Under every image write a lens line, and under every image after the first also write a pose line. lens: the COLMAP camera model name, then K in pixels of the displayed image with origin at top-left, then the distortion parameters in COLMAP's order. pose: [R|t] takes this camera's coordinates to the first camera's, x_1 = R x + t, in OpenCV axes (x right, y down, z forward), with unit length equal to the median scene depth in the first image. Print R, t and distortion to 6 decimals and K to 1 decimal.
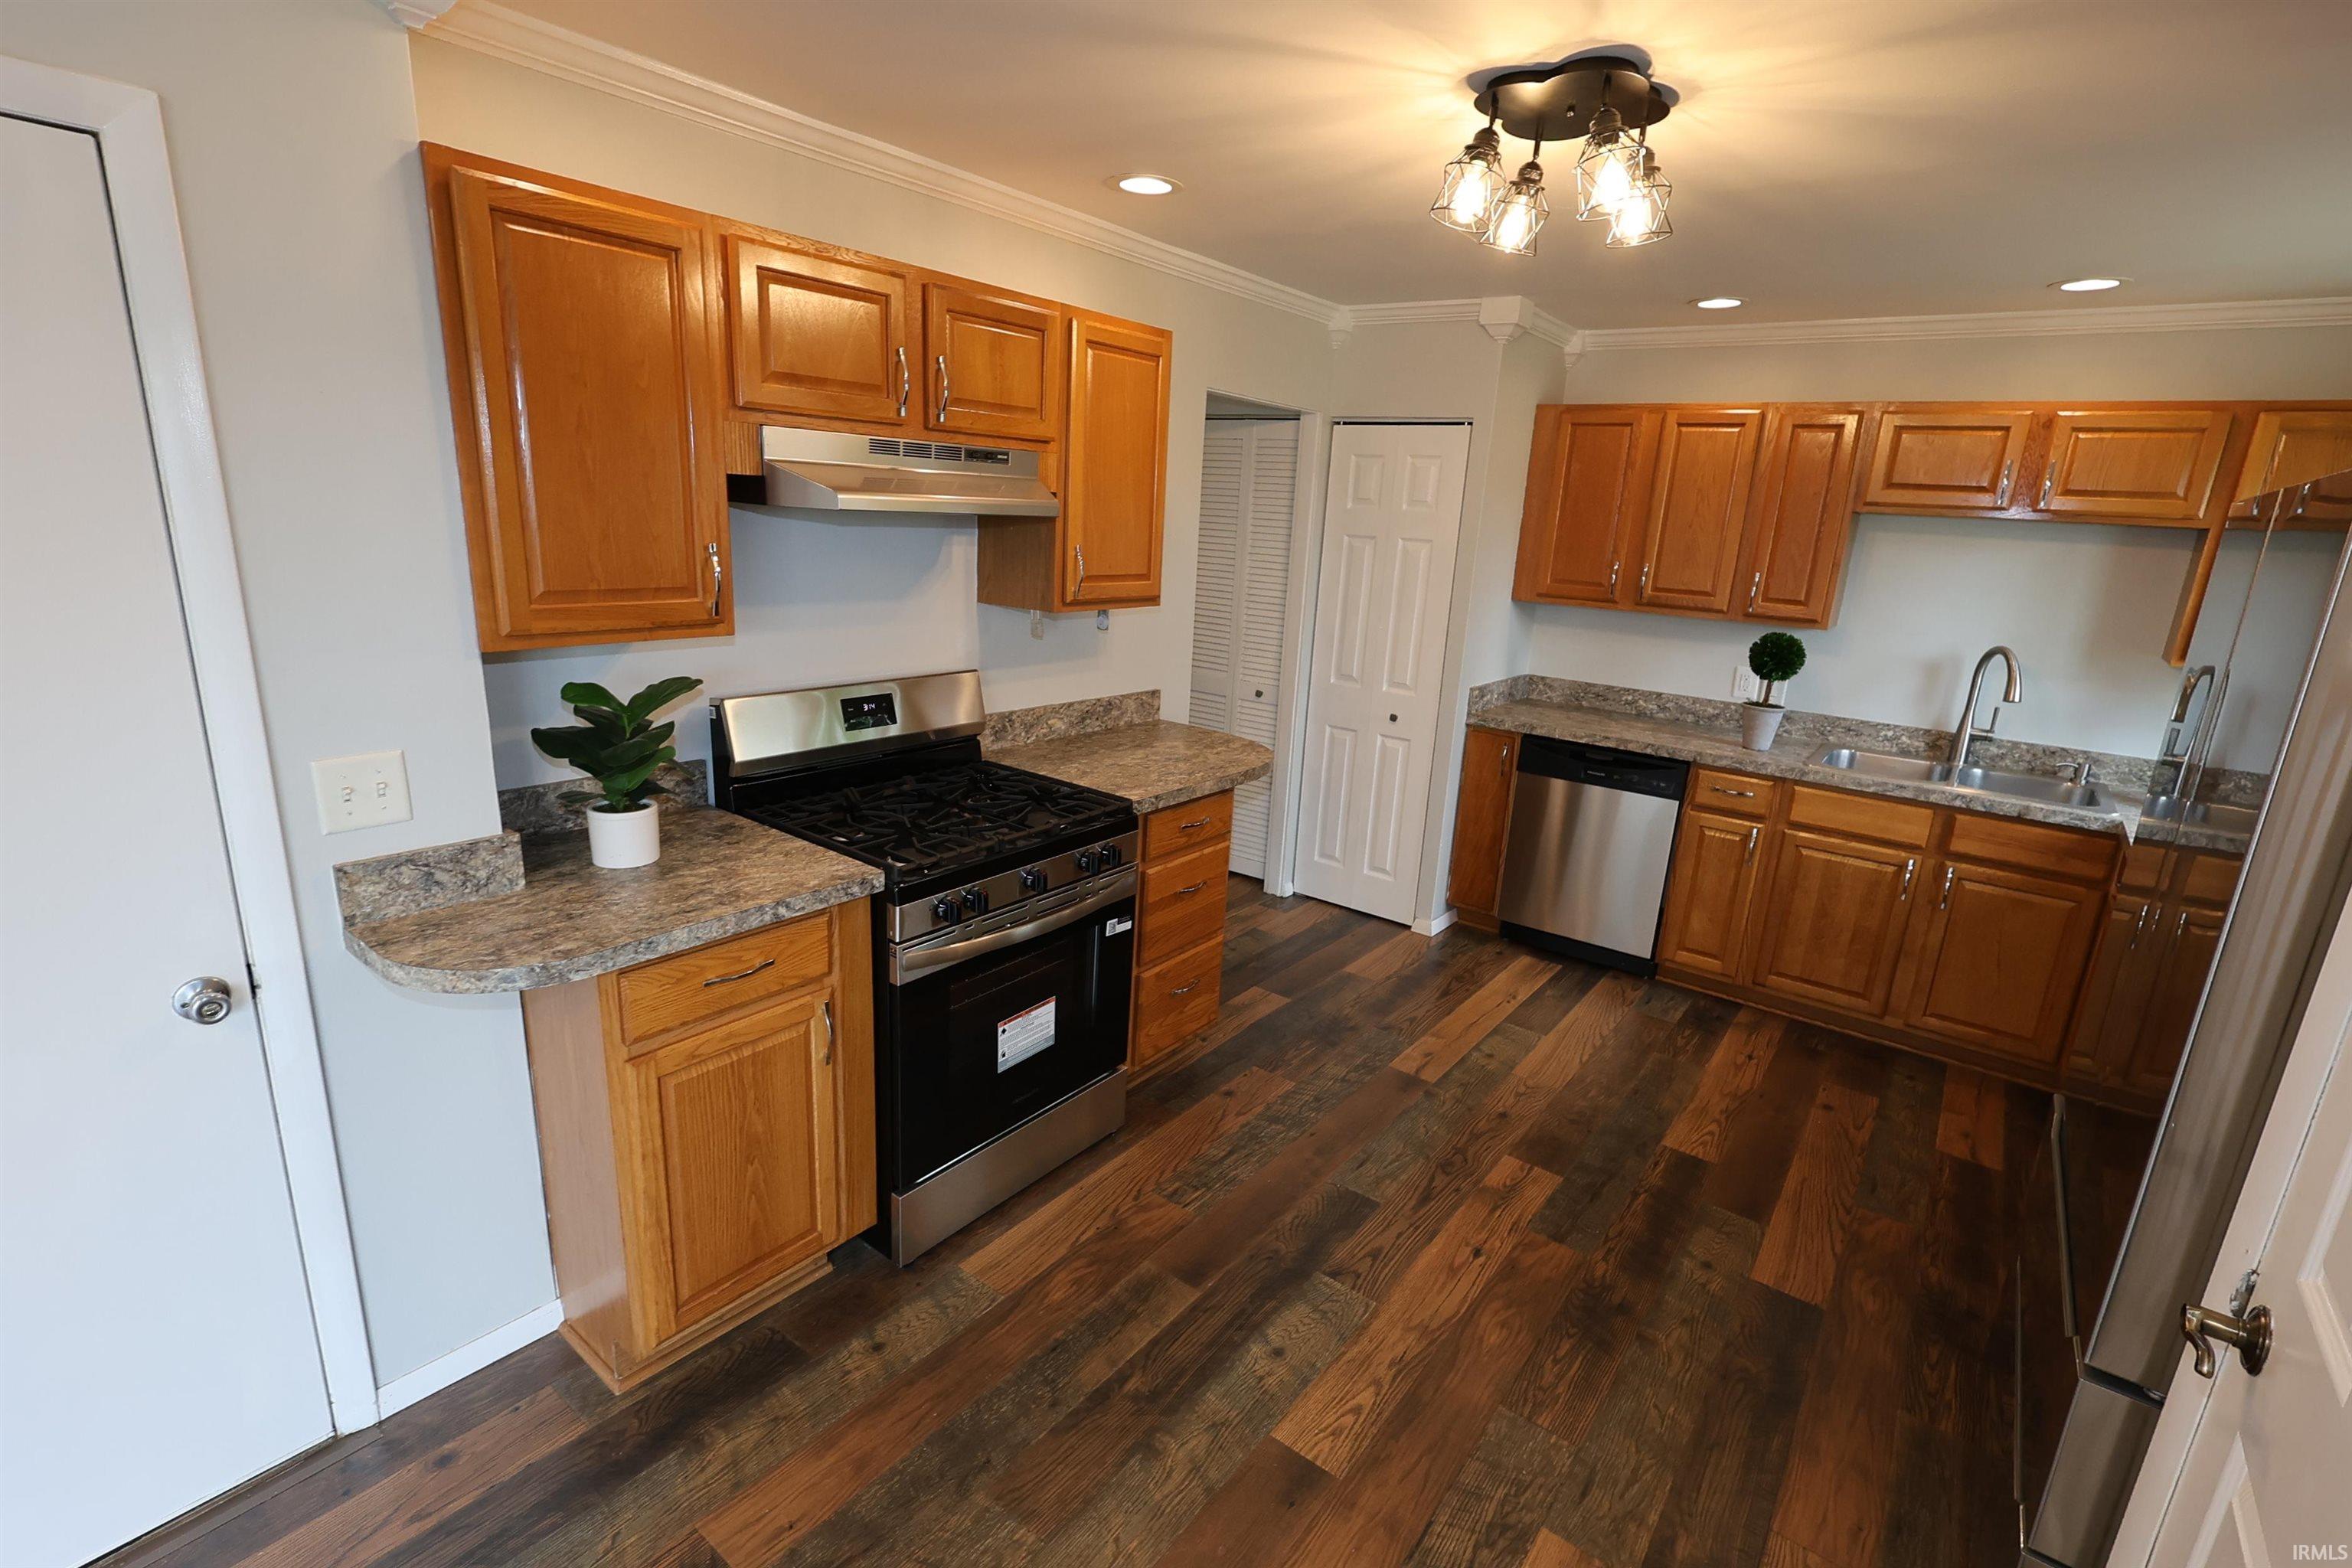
lens RADIAL K [[1083.4, 0, 1177.1], [0, 1083.4, 798.5], [0, 0, 1]] dist [0.000424, 0.000108]
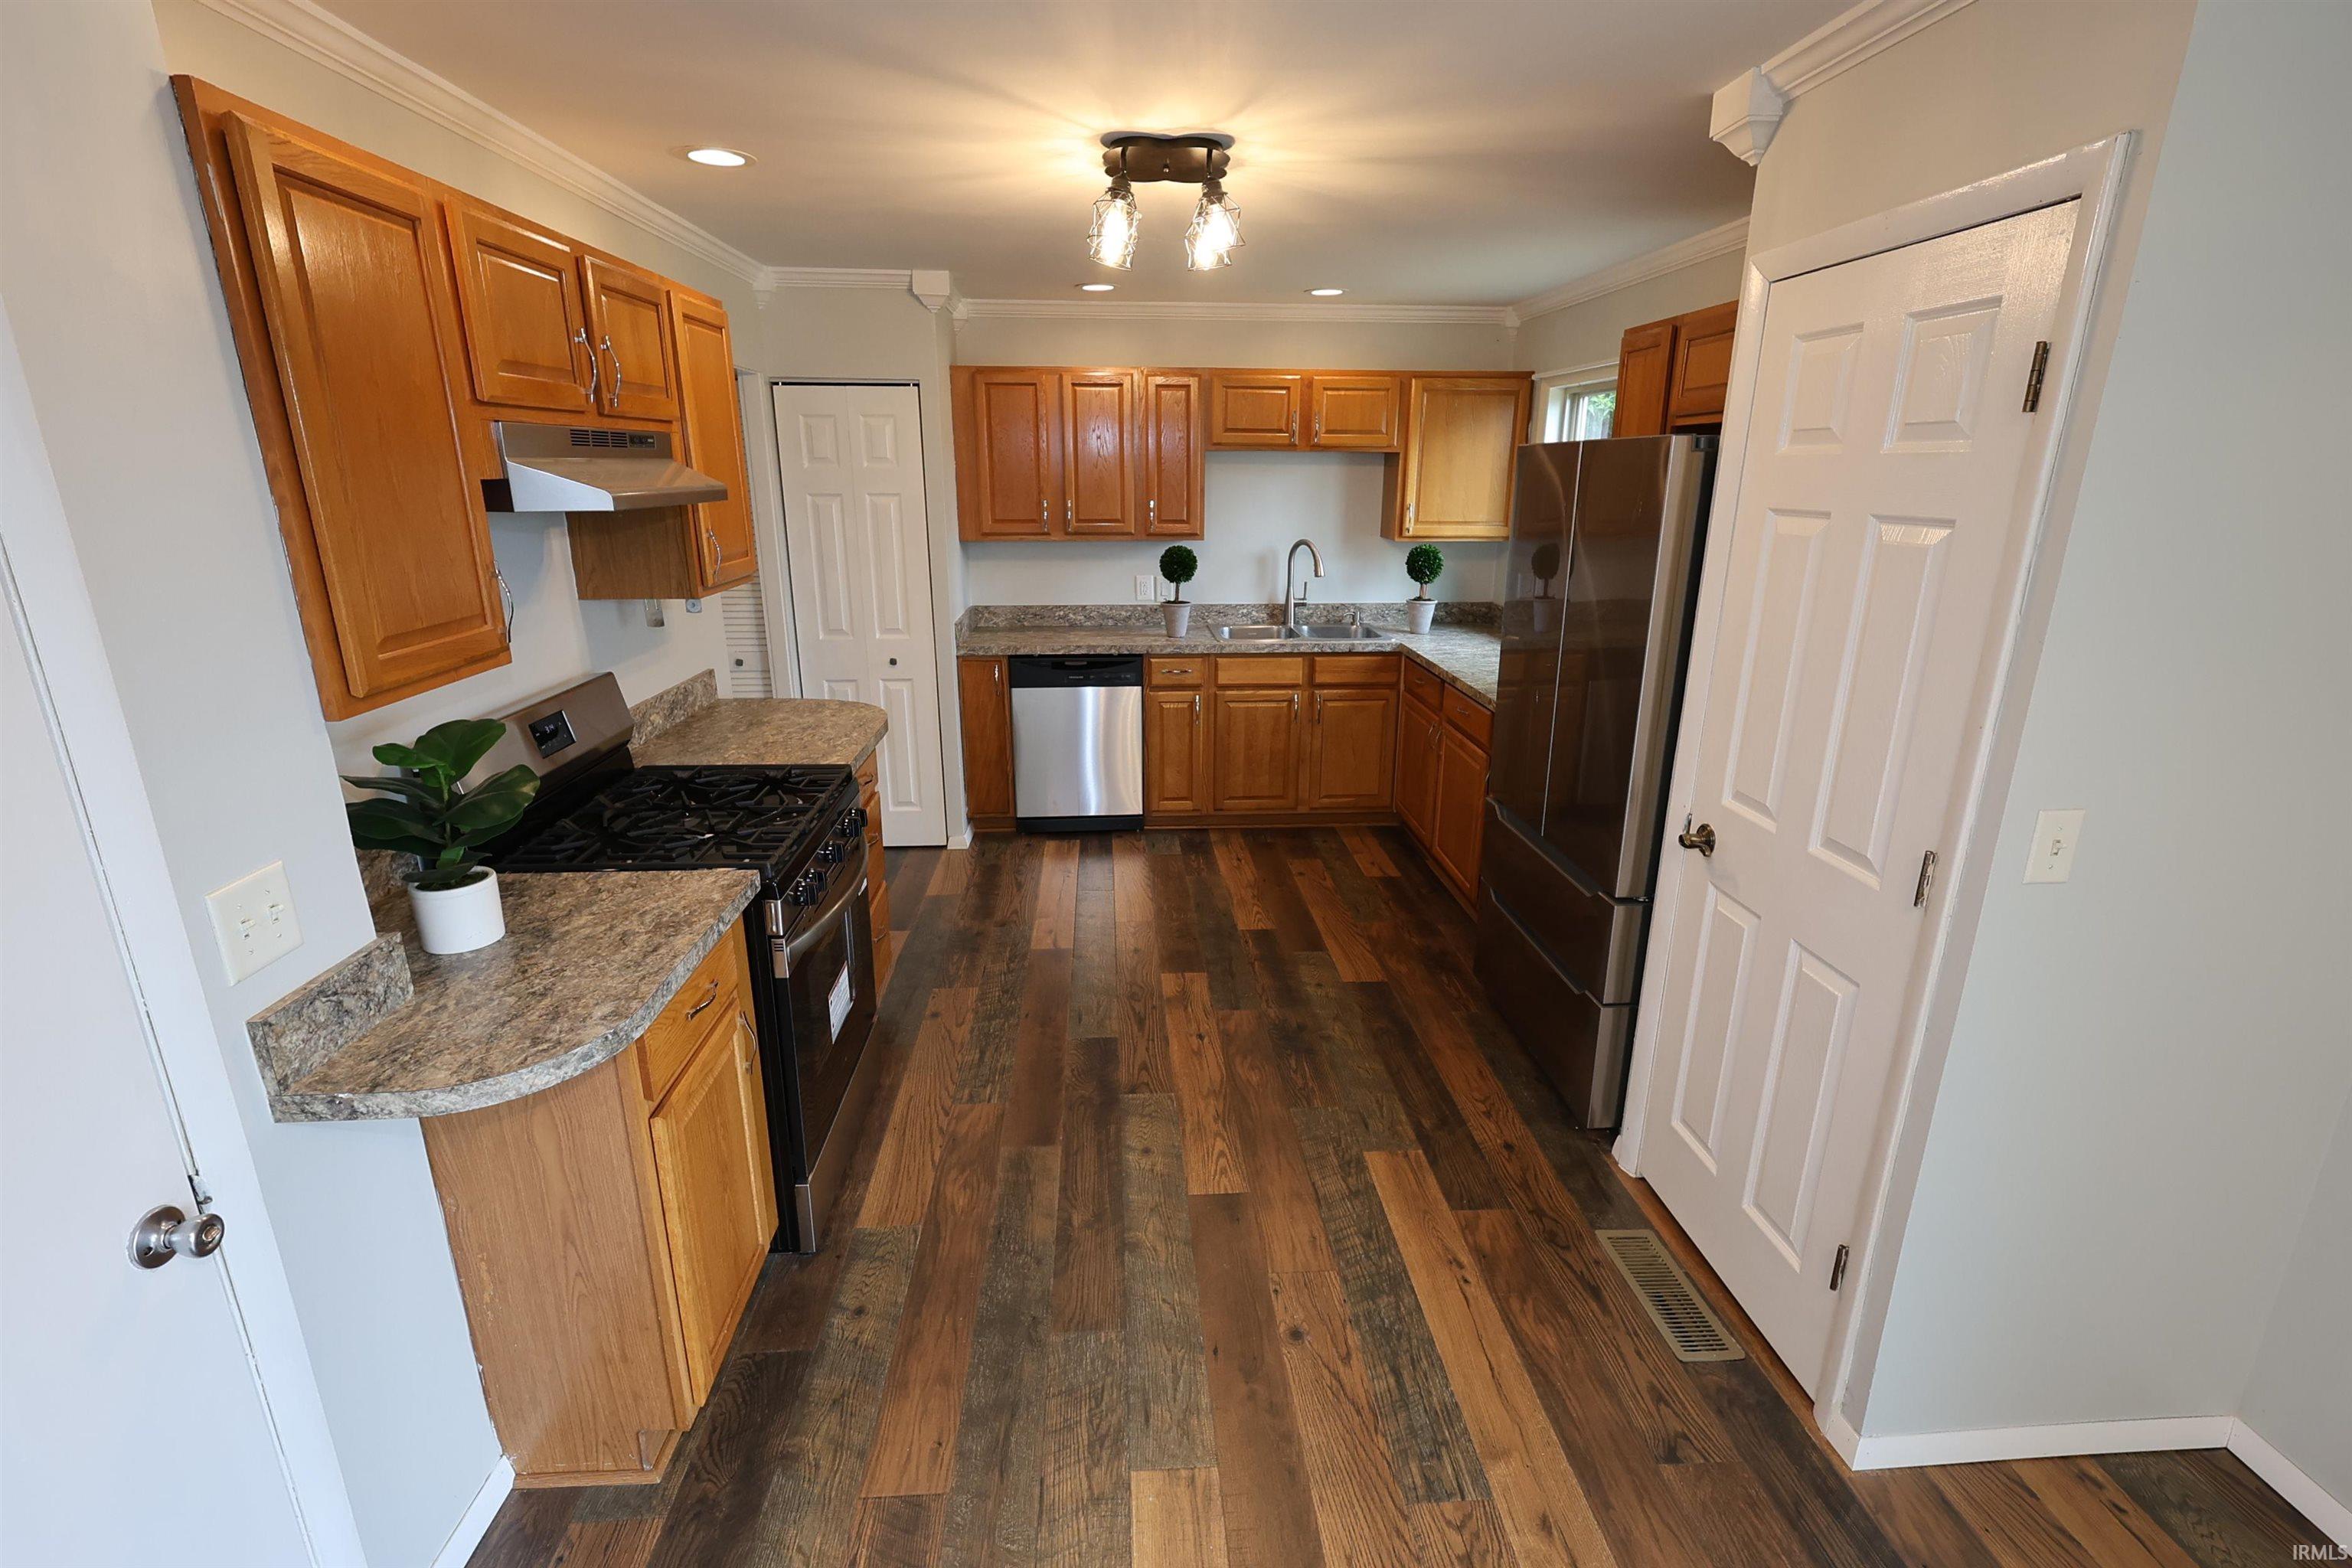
lens RADIAL K [[1083.4, 0, 1177.1], [0, 1083.4, 798.5], [0, 0, 1]] dist [0.000424, 0.000108]
pose [[0.752471, -0.243696, 0.611882, -0.401884], [0.210106, 0.969307, 0.127667, -0.029985], [-0.624214, 0.032494, 0.780578, -0.016766]]
